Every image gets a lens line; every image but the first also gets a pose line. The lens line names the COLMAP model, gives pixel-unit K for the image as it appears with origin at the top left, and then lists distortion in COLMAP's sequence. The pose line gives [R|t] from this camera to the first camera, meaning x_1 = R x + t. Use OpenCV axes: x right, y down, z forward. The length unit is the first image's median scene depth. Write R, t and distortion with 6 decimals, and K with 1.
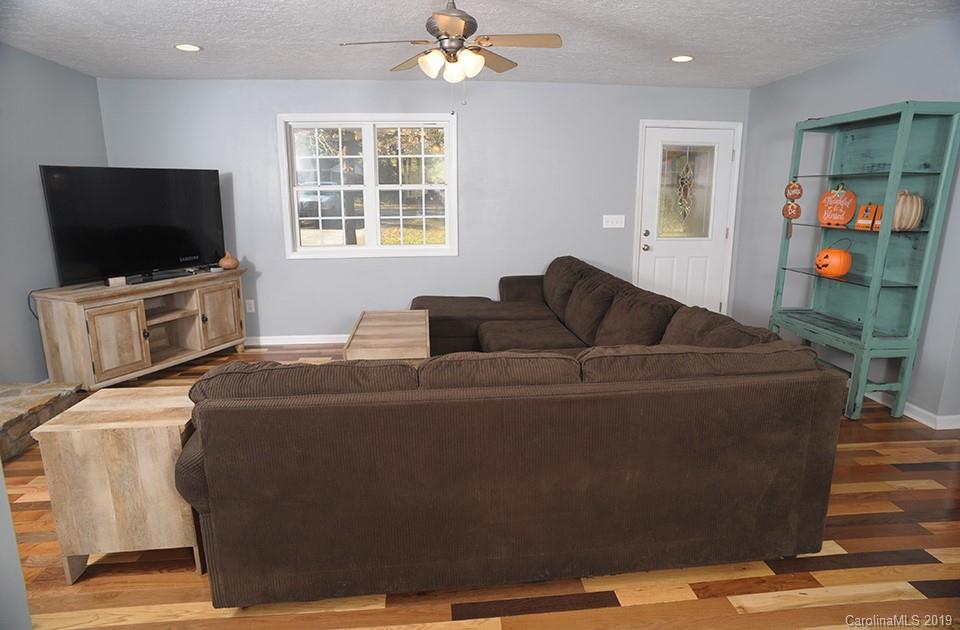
lens RADIAL K [[542.5, 0, 480.5], [0, 542.5, 316.1], [0, 0, 1]] dist [-0.070400, 0.035261]
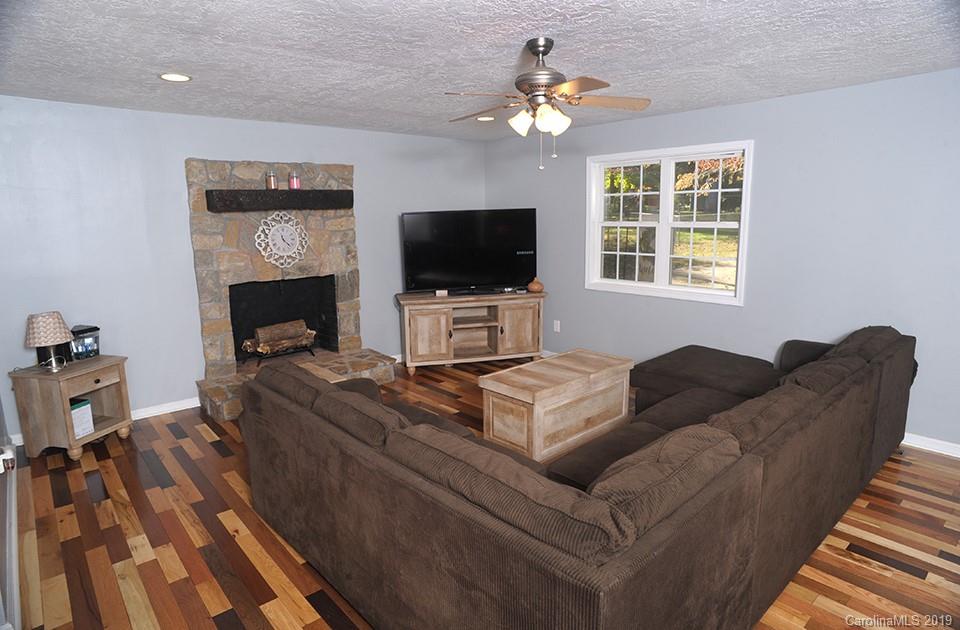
lens RADIAL K [[542.5, 0, 480.6], [0, 542.5, 317.6], [0, 0, 1]] dist [-0.070400, 0.035261]
pose [[0.594596, 0.141792, -0.791423, 0.410575], [-0.162027, 0.985264, 0.054790, -0.079736], [0.787530, 0.095654, 0.608808, 0.188335]]
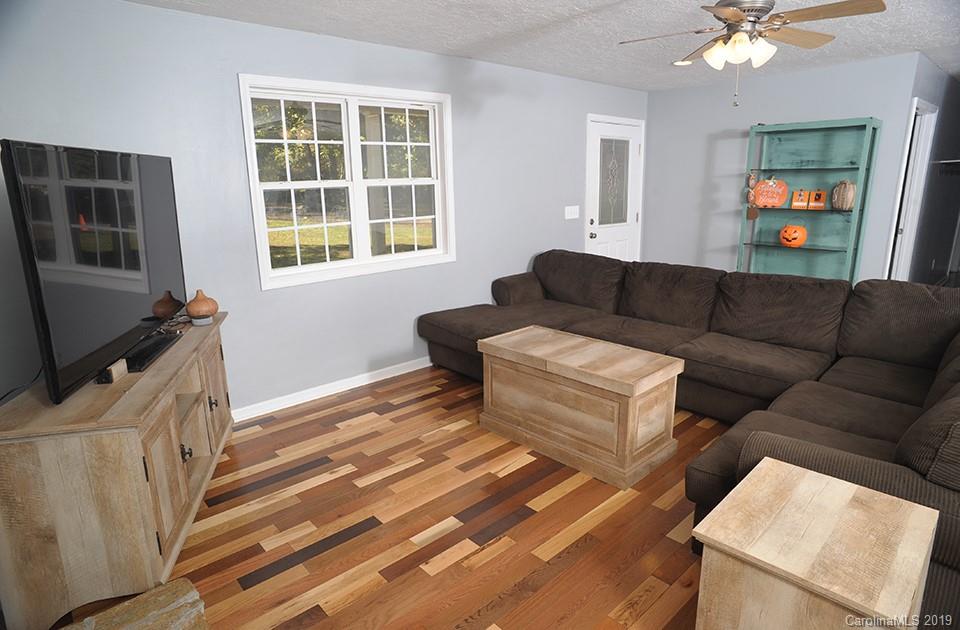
lens RADIAL K [[542.5, 0, 474.5], [0, 542.5, 321.9], [0, 0, 1]] dist [-0.070400, 0.035261]
pose [[0.796410, -0.165873, 0.581564, -0.583305], [0.148457, 0.985847, 0.077880, -0.084822], [-0.586252, 0.024312, 0.809764, 0.308778]]
